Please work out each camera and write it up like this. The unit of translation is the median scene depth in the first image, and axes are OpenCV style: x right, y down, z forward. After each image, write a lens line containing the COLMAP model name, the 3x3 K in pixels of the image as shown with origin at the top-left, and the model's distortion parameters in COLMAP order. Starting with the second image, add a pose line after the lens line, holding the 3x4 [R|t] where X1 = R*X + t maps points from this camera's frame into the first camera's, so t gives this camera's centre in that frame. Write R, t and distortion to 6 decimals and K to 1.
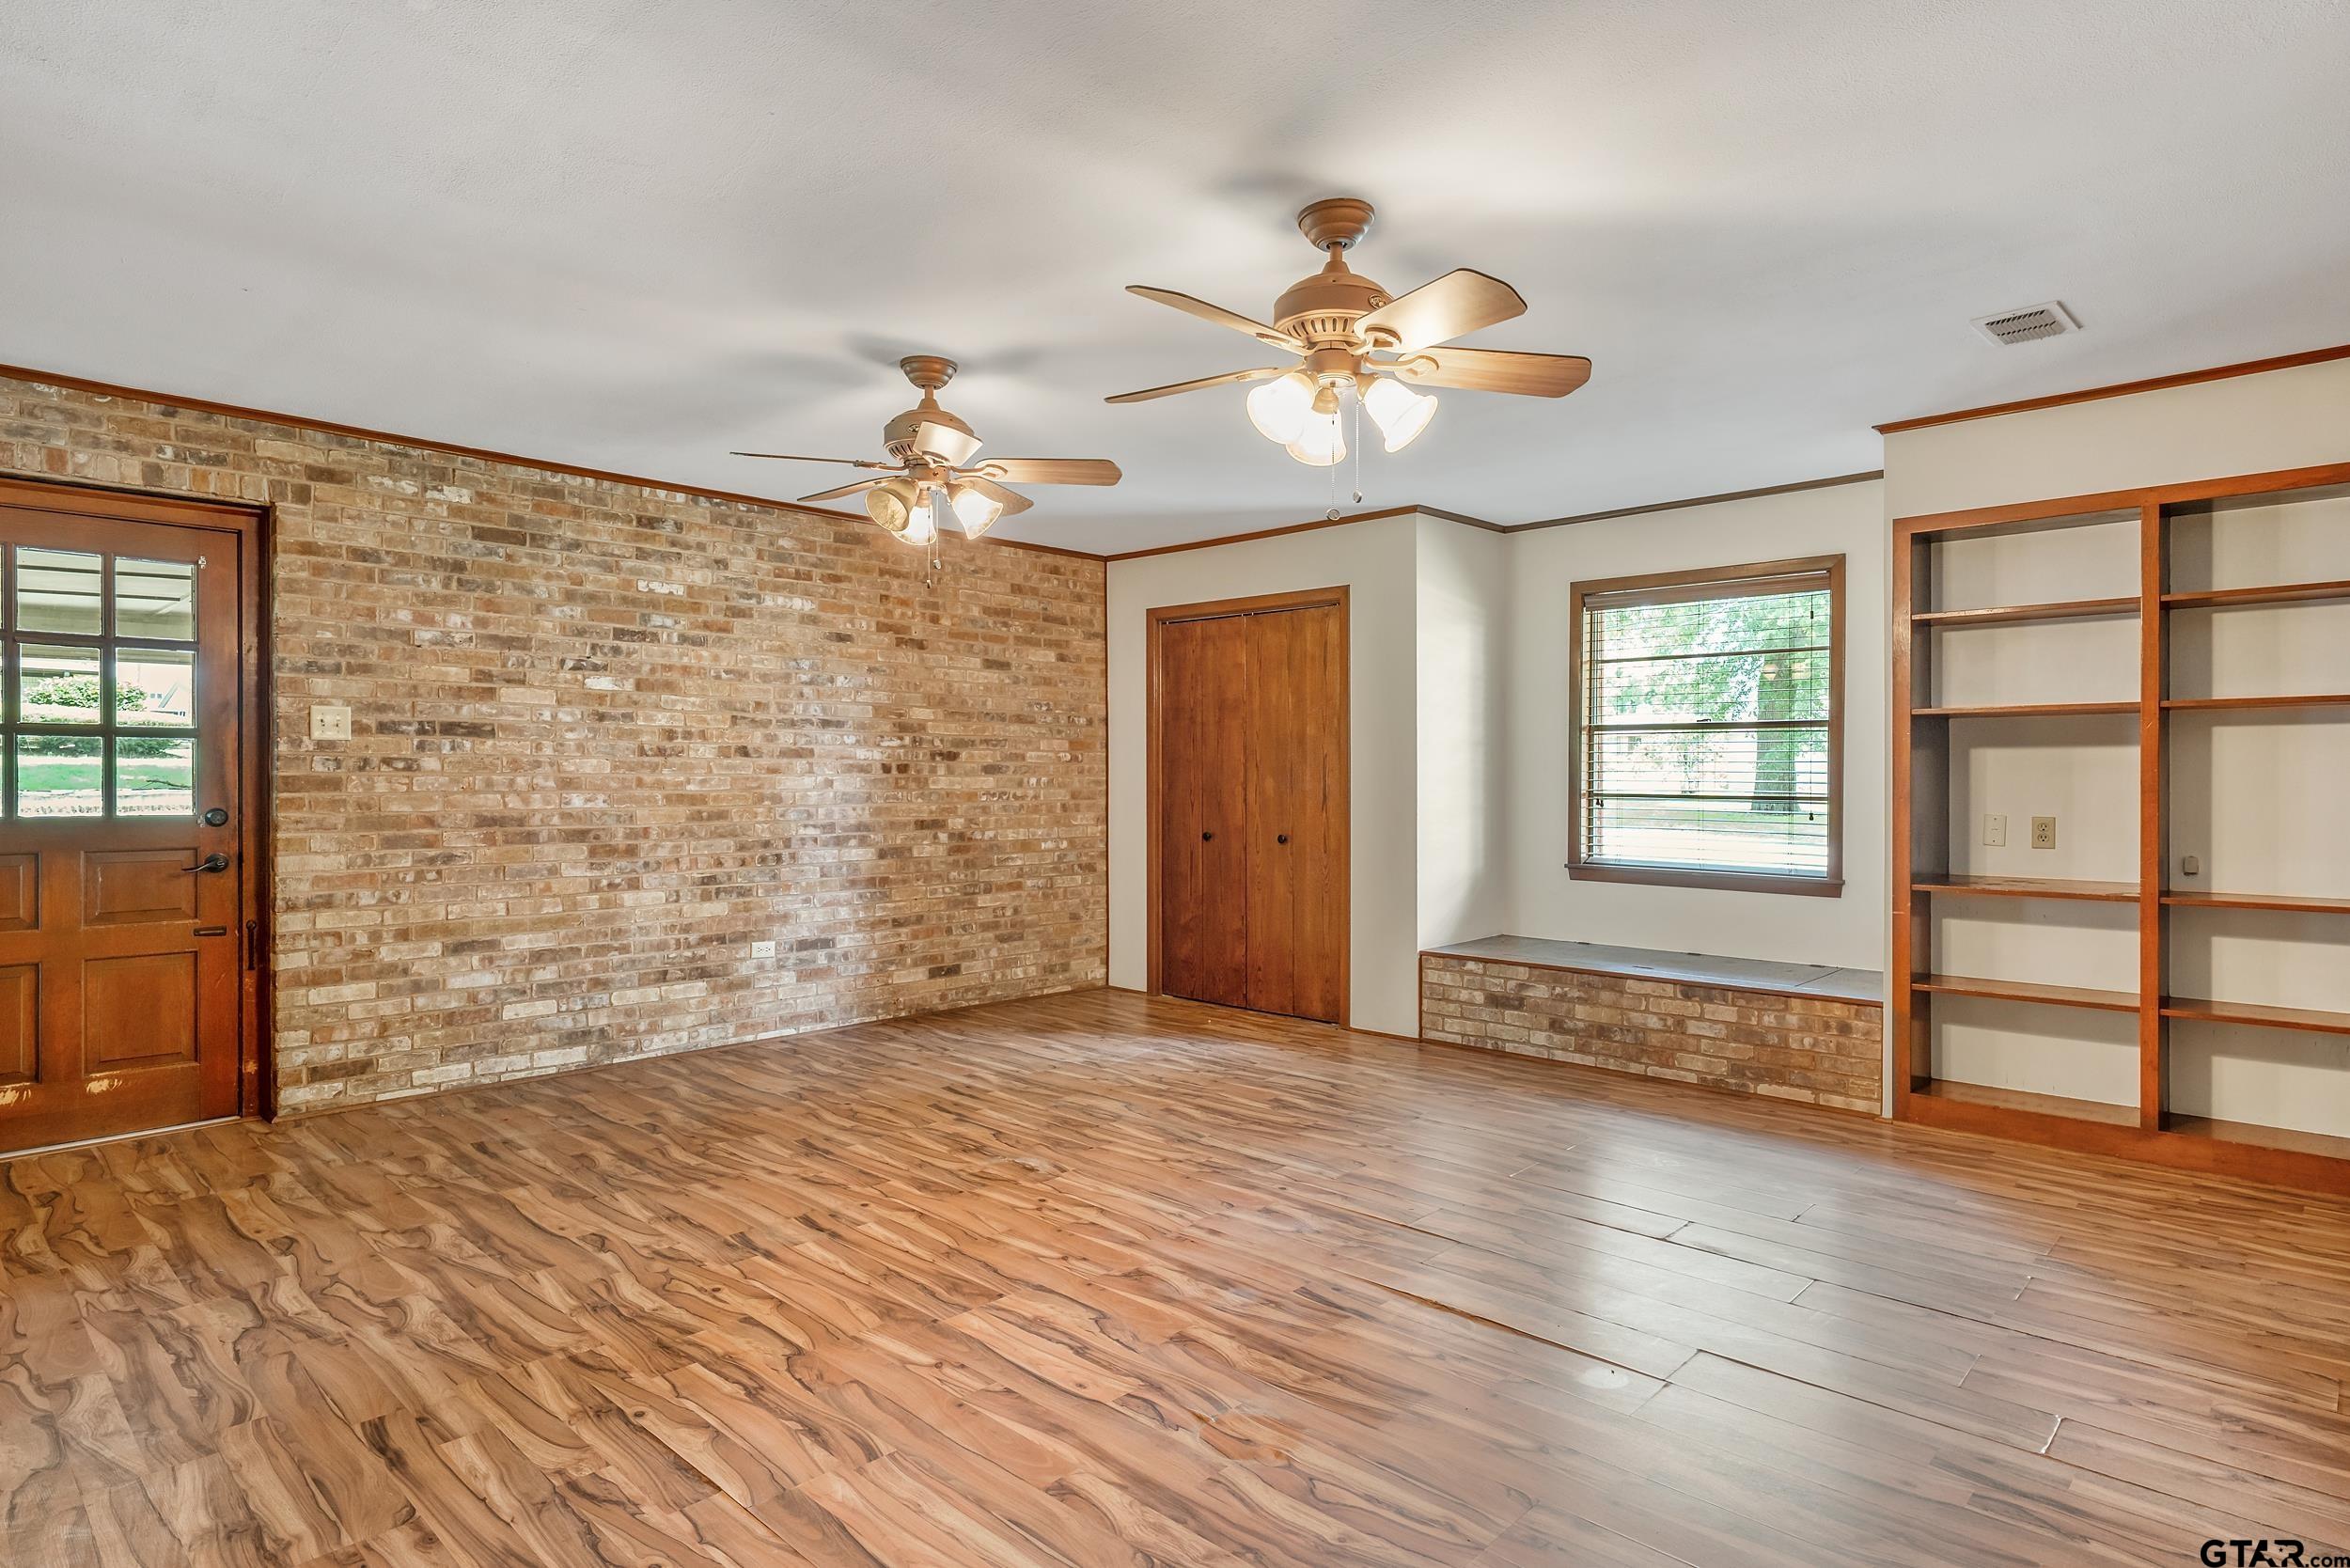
lens RADIAL K [[1261.6, 0, 1167.5], [0, 1261.6, 782.8], [0, 0, 1]] dist [0.002522, -0.000850]
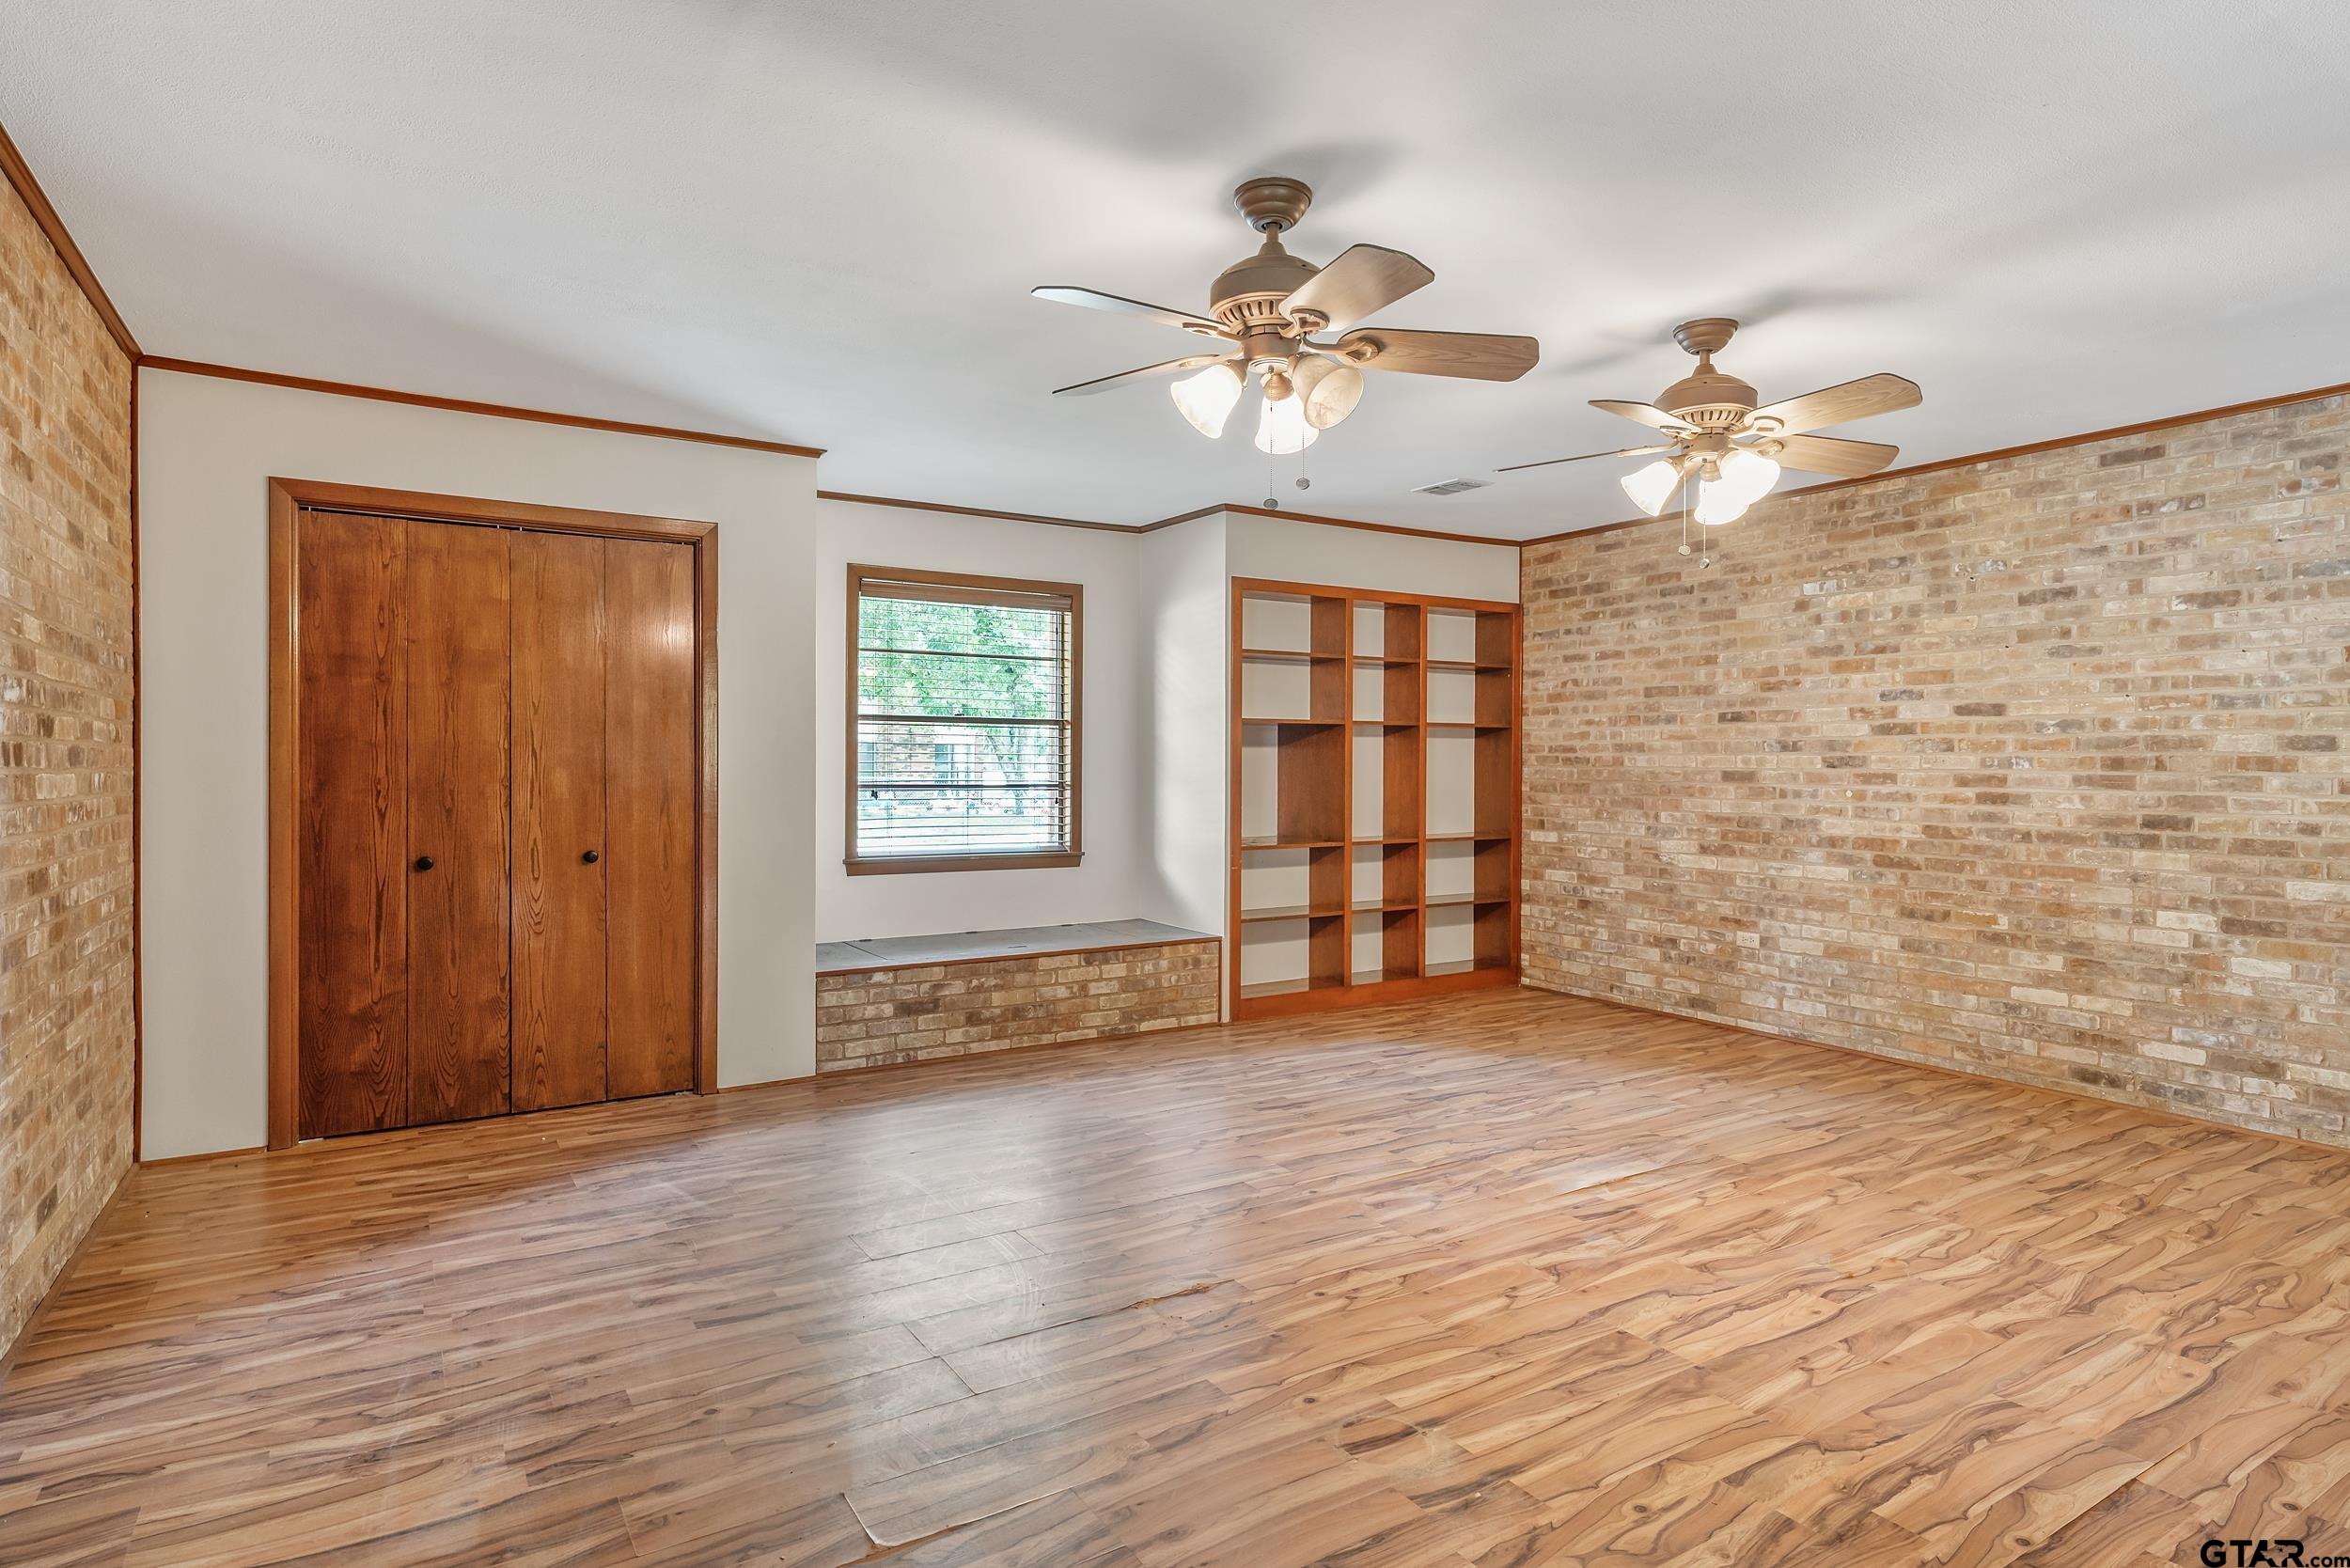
lens RADIAL K [[1261.6, 0, 1170.5], [0, 1261.6, 772.8], [0, 0, 1]] dist [0.002522, -0.000850]
pose [[0.248003, -0.008007, 0.968726, -0.796276], [0.004835, 0.999964, 0.007028, -0.009394], [-0.968747, 0.002941, 0.248033, 0.782107]]
